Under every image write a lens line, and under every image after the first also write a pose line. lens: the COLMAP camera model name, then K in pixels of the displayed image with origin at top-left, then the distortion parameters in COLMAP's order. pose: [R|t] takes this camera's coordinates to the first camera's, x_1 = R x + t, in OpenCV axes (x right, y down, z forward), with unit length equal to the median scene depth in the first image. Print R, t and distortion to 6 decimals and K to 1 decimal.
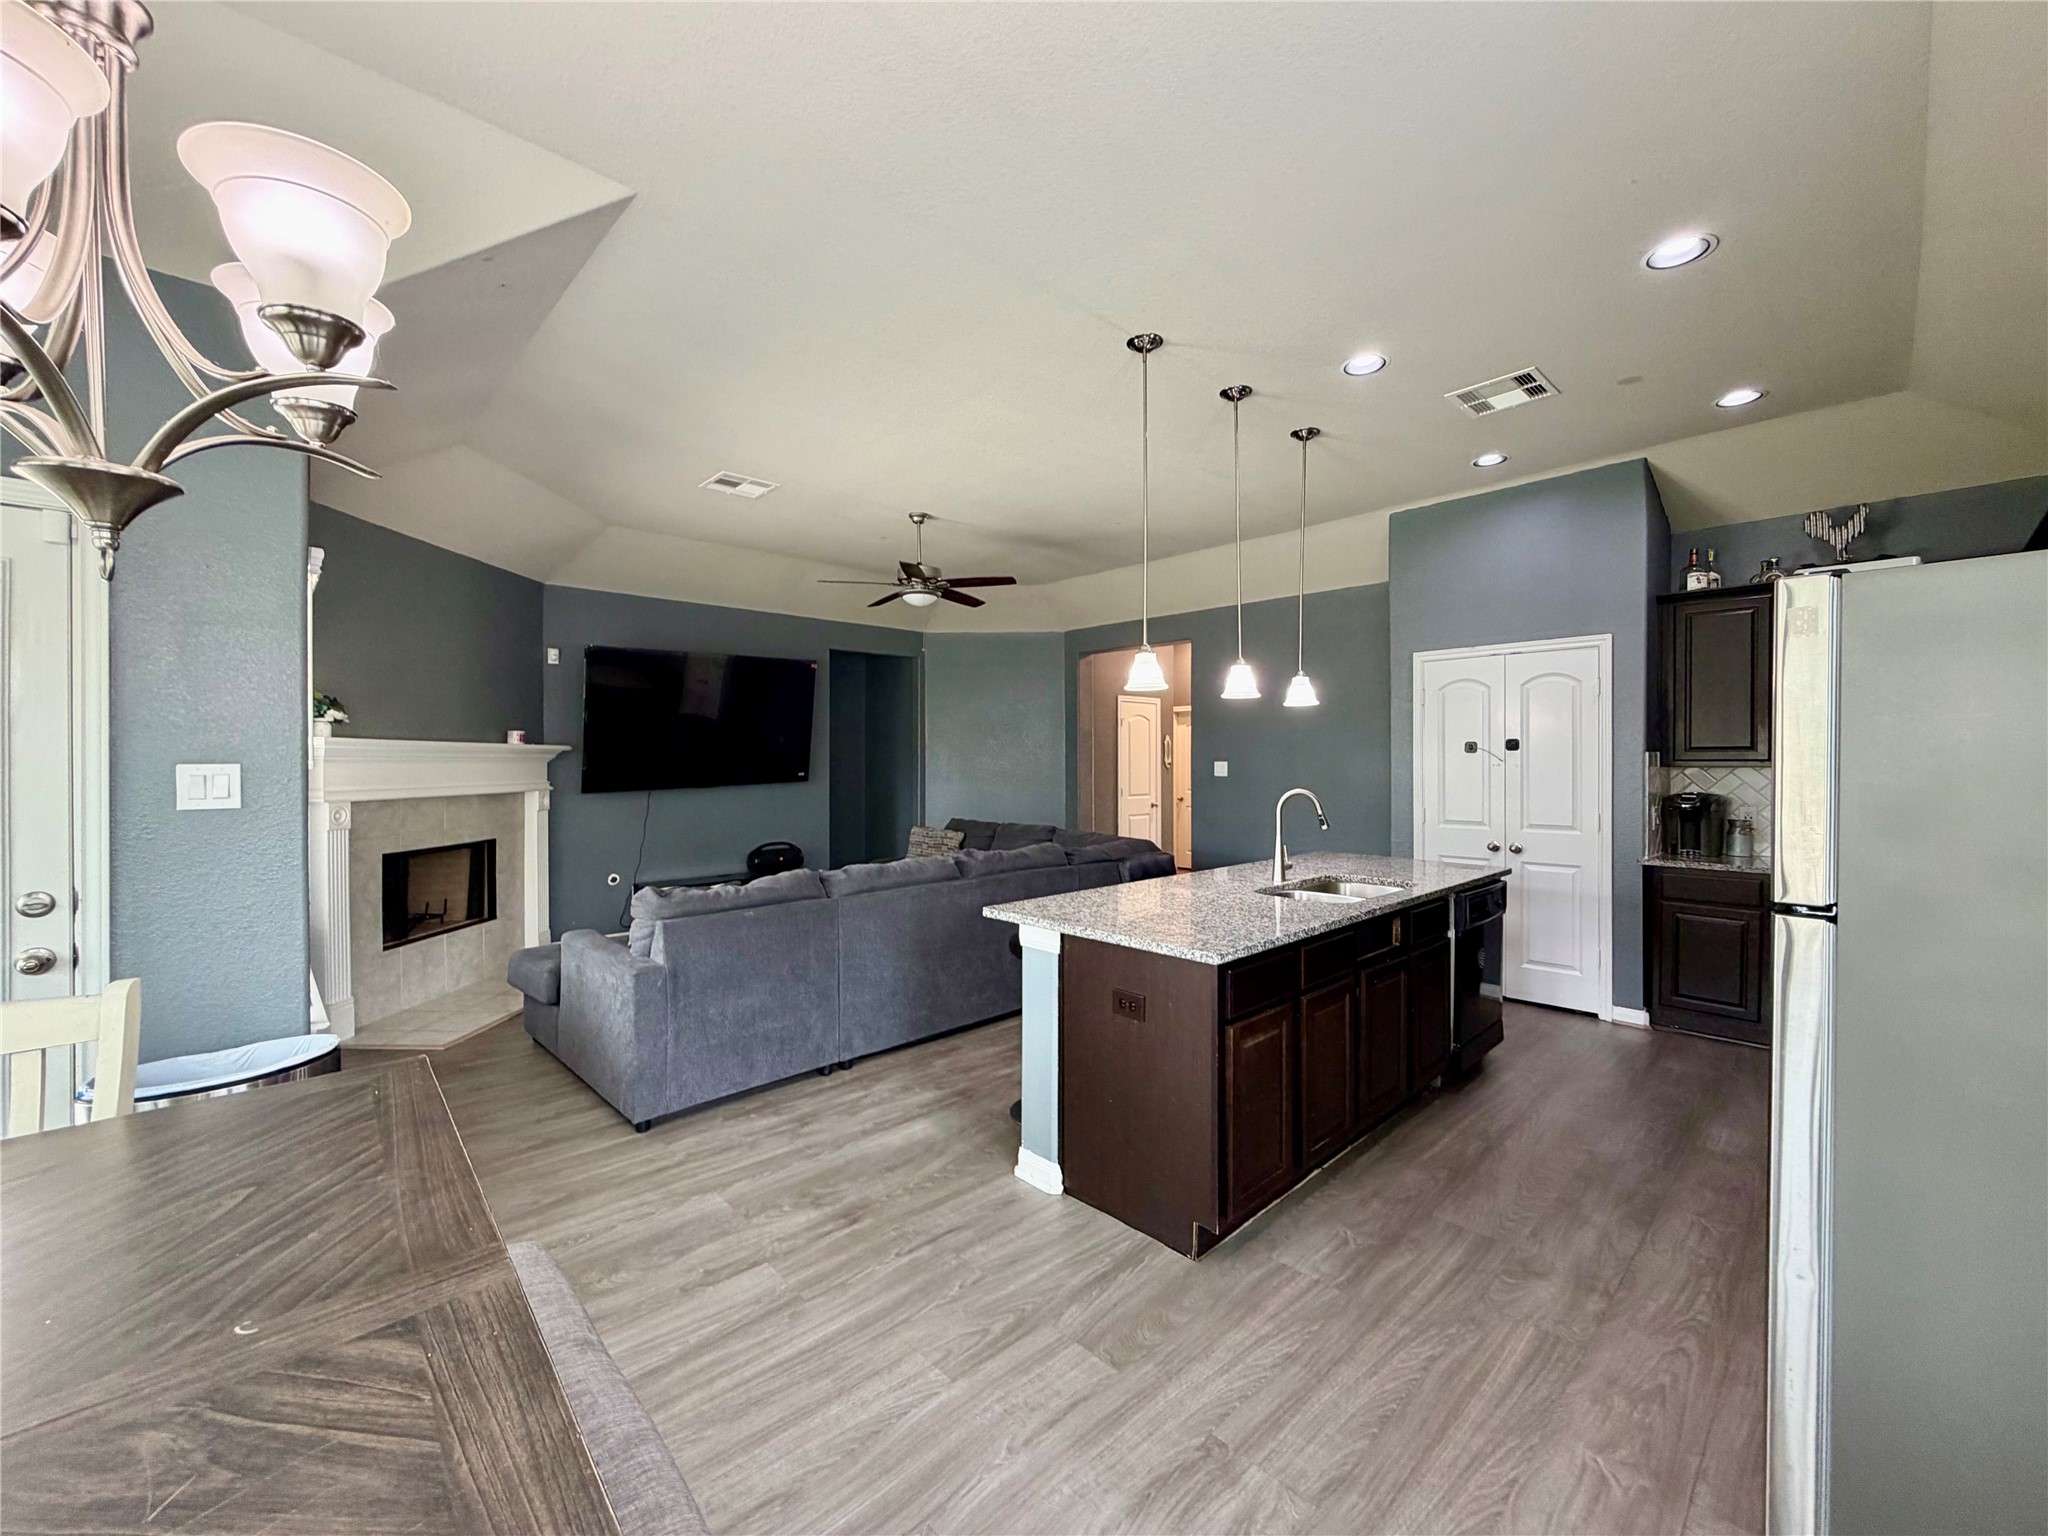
lens RADIAL K [[815.4, 0, 1030.4], [0, 815.4, 769.0], [0, 0, 1]] dist [0.001806, -0.000138]
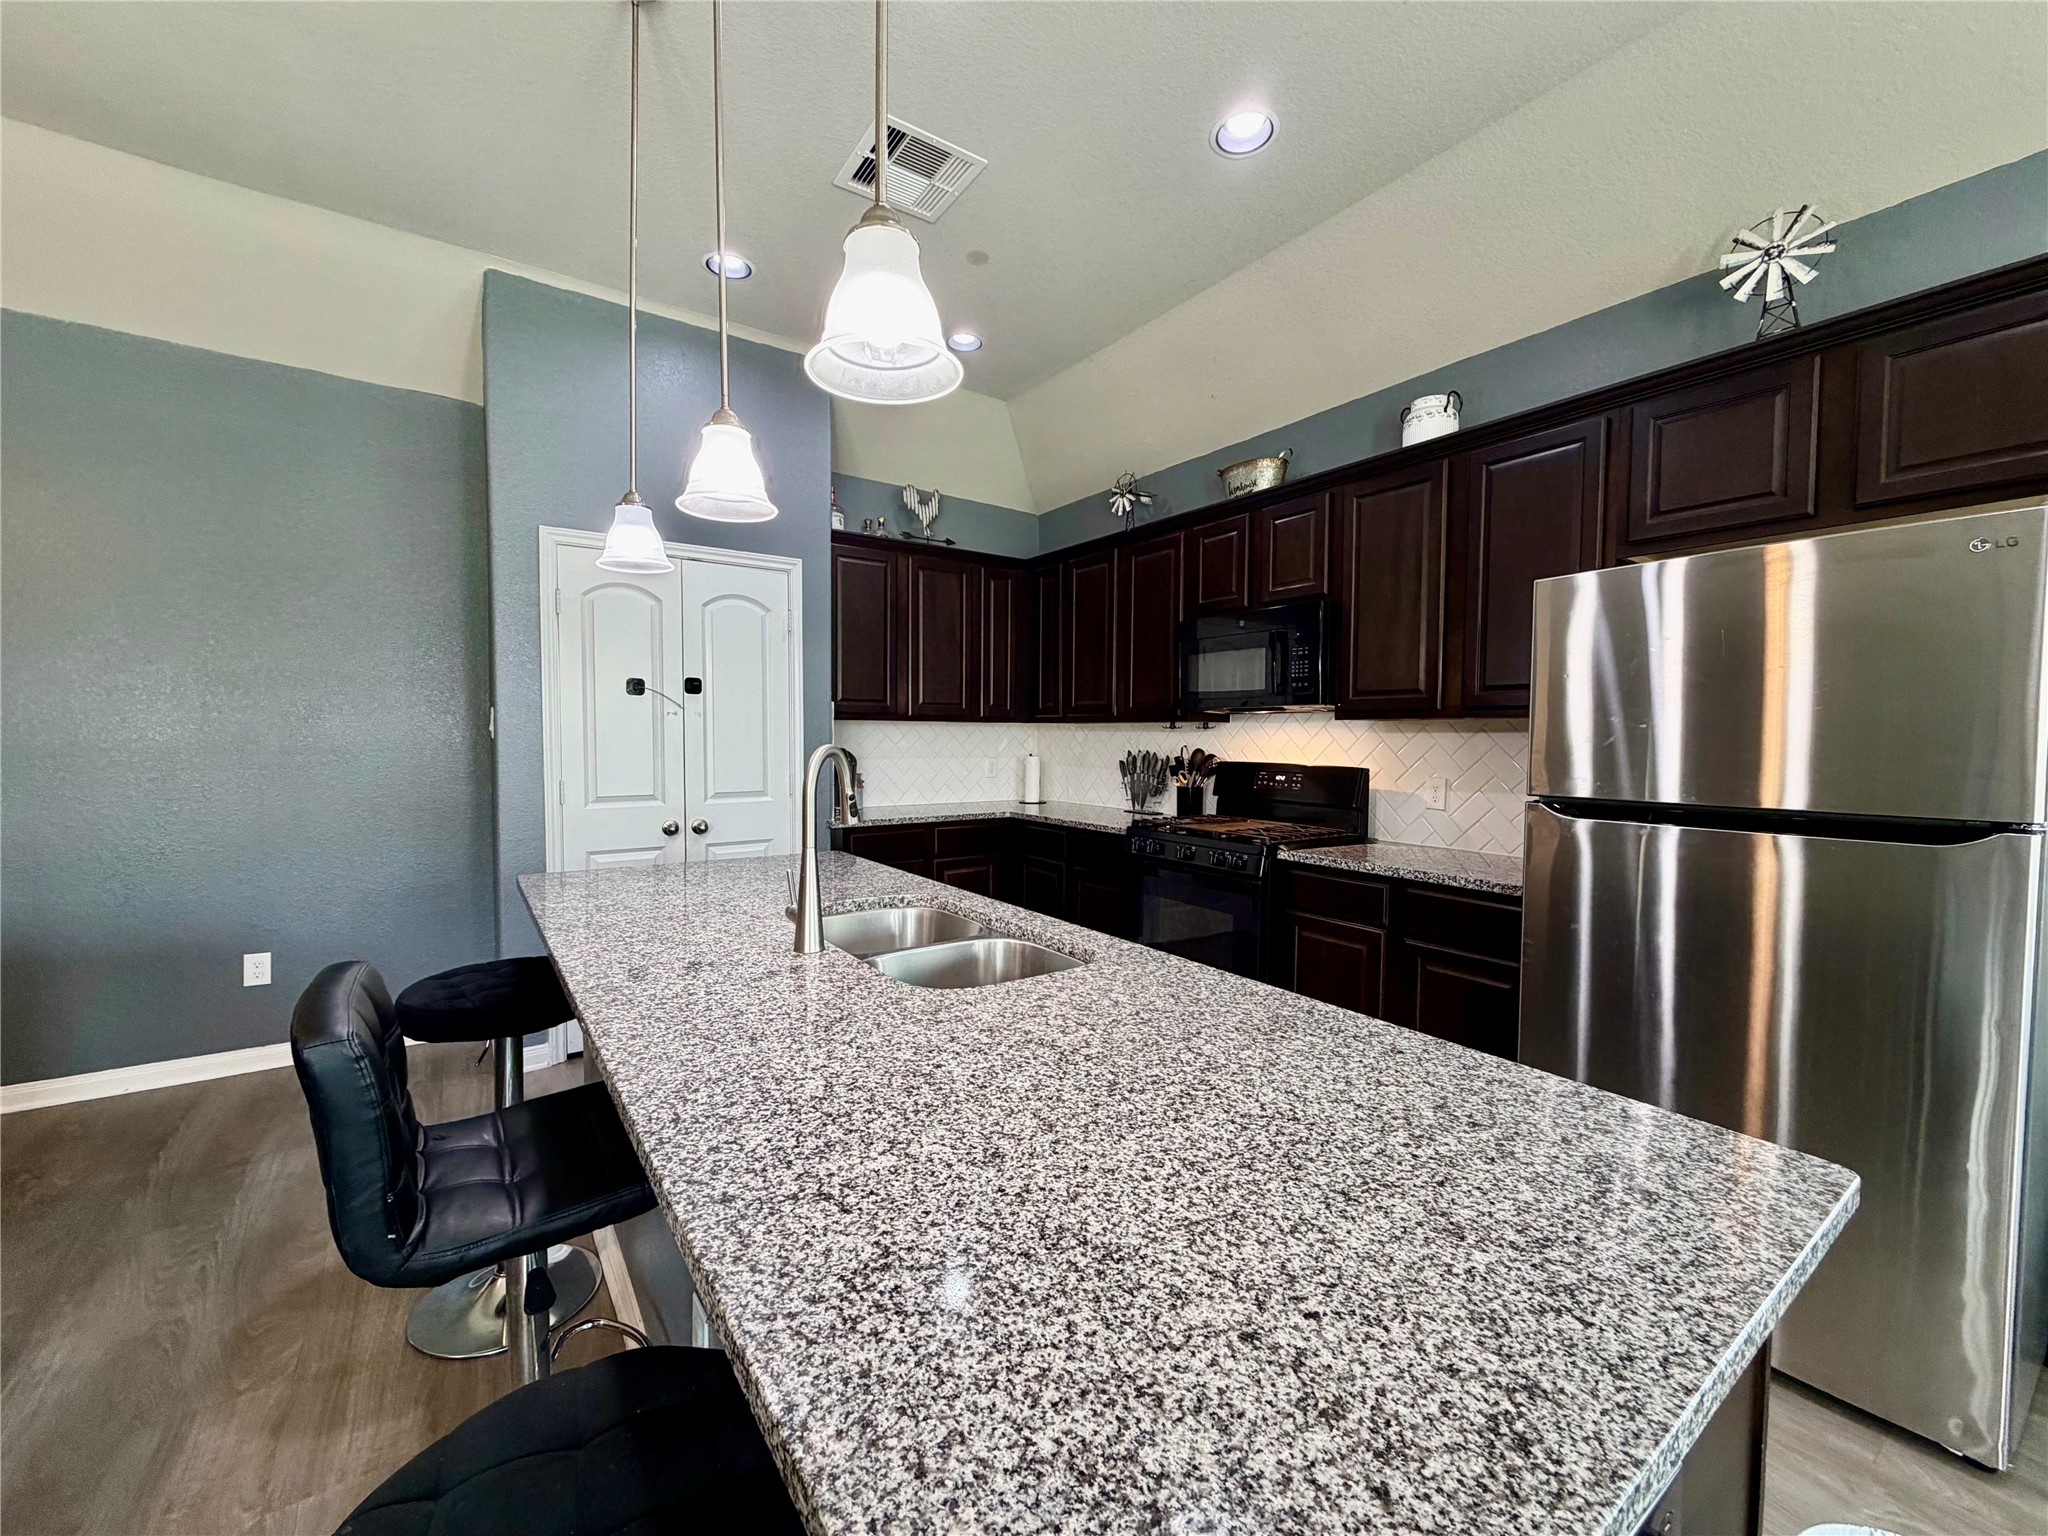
lens RADIAL K [[815.4, 0, 1018.3], [0, 815.4, 766.0], [0, 0, 1]] dist [0.001806, -0.000138]
pose [[0.155670, -0.037452, 0.987099, -0.106342], [0.000117, 0.999282, 0.037896, 0.018225], [-0.987809, -0.005784, 0.155563, 0.755689]]
